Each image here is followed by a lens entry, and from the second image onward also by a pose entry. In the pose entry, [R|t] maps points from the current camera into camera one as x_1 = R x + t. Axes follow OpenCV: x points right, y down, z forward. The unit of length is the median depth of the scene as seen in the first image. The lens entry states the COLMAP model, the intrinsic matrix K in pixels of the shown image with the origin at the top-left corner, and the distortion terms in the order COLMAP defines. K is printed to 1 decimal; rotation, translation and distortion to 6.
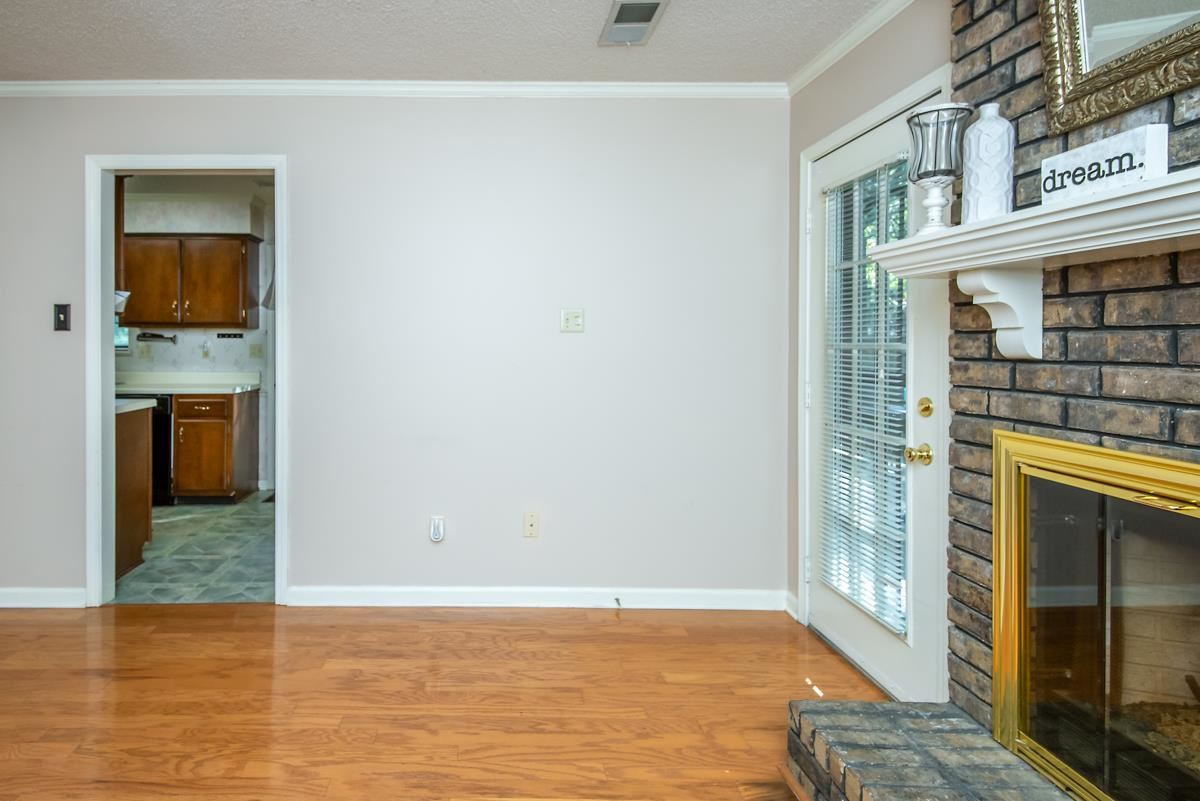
lens RADIAL K [[687.7, 0, 538.9], [0, 687.7, 344.8], [0, 0, 1]] dist [0.002765, 0.000343]
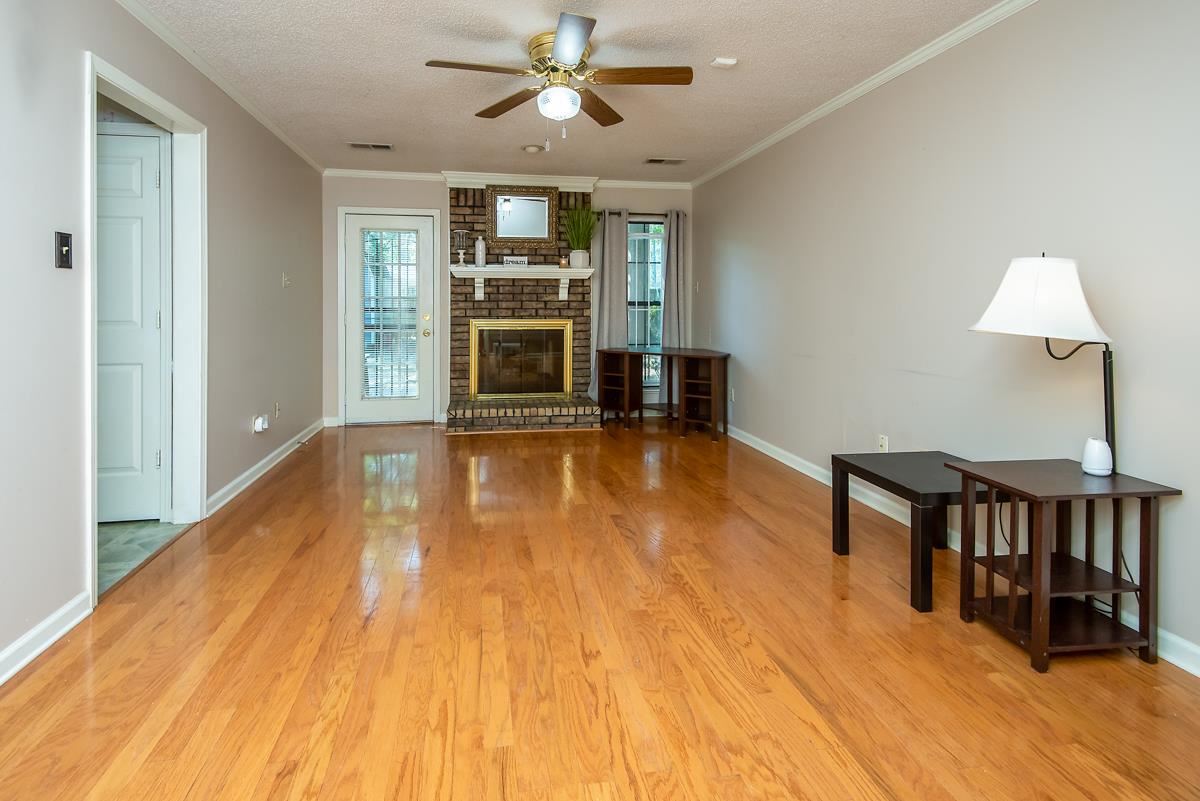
lens RADIAL K [[557.9, 0, 577.6], [0, 557.9, 312.5], [0, 0, 1]] dist [0.005074, -0.001913]
pose [[-0.183898, -0.016766, 0.982802, -2.673019], [0.002181, 0.999845, 0.017465, 0.035630], [-0.982943, 0.005355, -0.183833, 1.071675]]
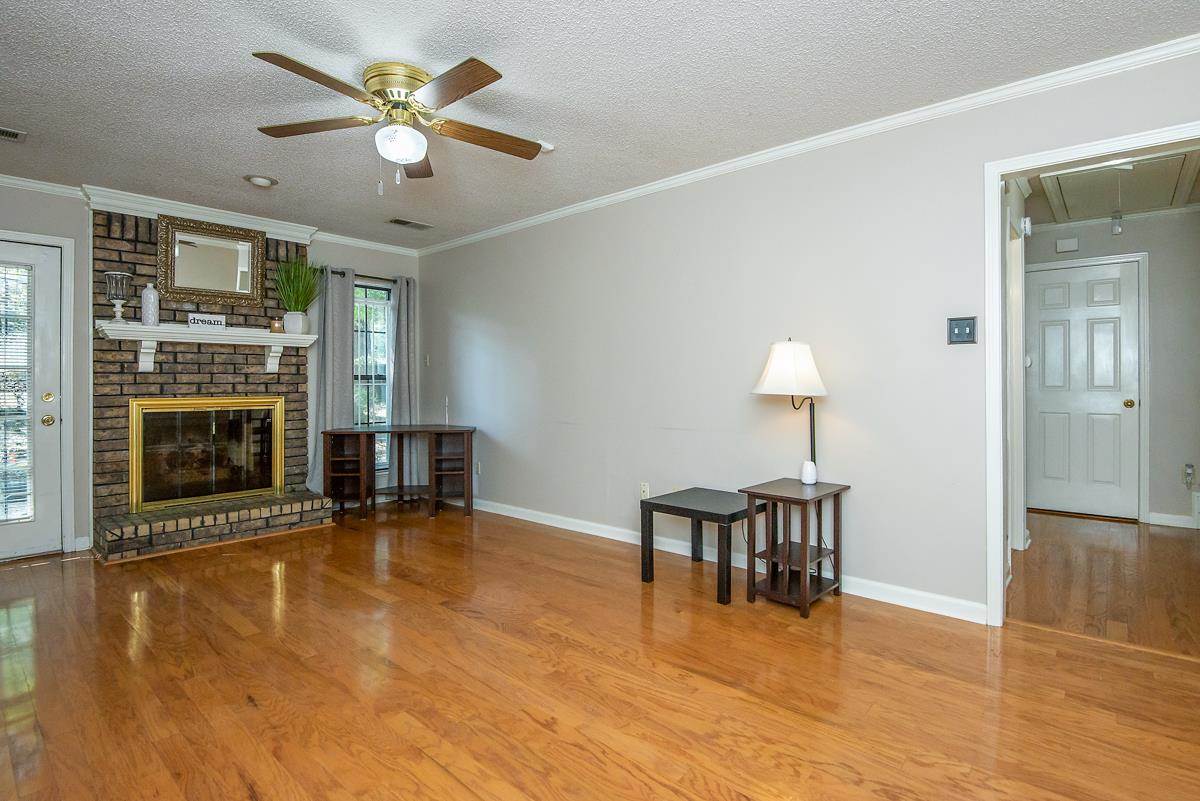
lens RADIAL K [[577.2, 0, 612.1], [0, 577.2, 382.3], [0, 0, 1]] dist [-0.000616, -0.008617]
pose [[-0.767510, 0.000301, 0.641037, -2.412669], [0.004168, 0.999981, 0.004521, 0.061395], [-0.641024, 0.006142, -0.767496, 1.648440]]
